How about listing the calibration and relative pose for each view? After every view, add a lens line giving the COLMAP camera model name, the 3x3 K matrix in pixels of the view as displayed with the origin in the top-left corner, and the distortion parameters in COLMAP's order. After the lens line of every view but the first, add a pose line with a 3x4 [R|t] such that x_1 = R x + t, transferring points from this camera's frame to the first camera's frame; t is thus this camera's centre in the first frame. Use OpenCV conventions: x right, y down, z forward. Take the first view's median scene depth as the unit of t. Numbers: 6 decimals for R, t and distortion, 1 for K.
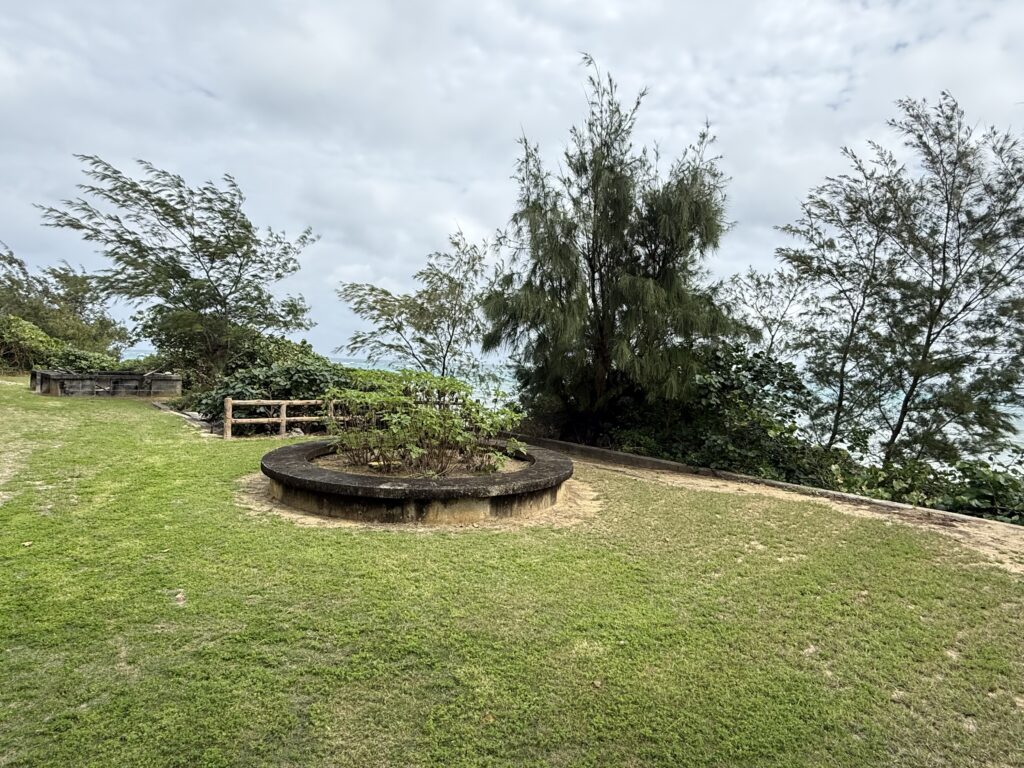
lens RADIAL K [[567.0, 0, 511.8], [0, 567.0, 381.5], [0, 0, 1]] dist [-0.000320, -0.000087]
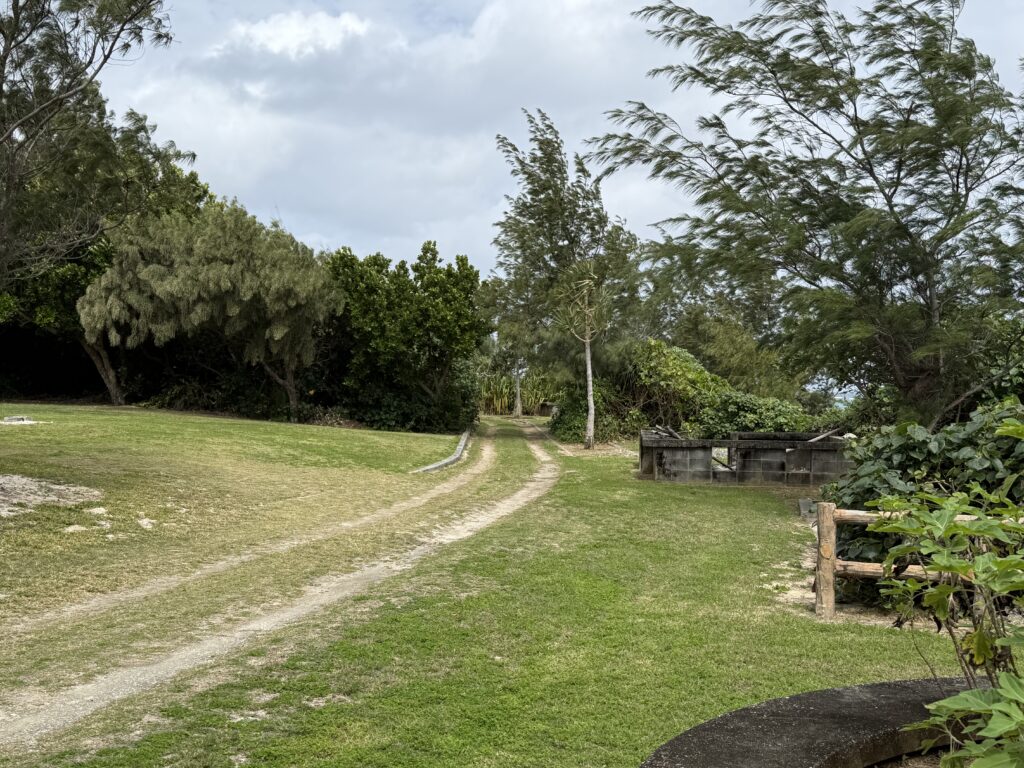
lens RADIAL K [[1128.7, 0, 511.1], [0, 1128.7, 386.6], [0, 0, 1]] dist [0.010349, 0.000000]
pose [[0.577814, -0.038852, -0.815243, -0.014791], [-0.009009, 0.998502, -0.053970, -0.002947], [0.816119, 0.038529, 0.576599, 0.289567]]
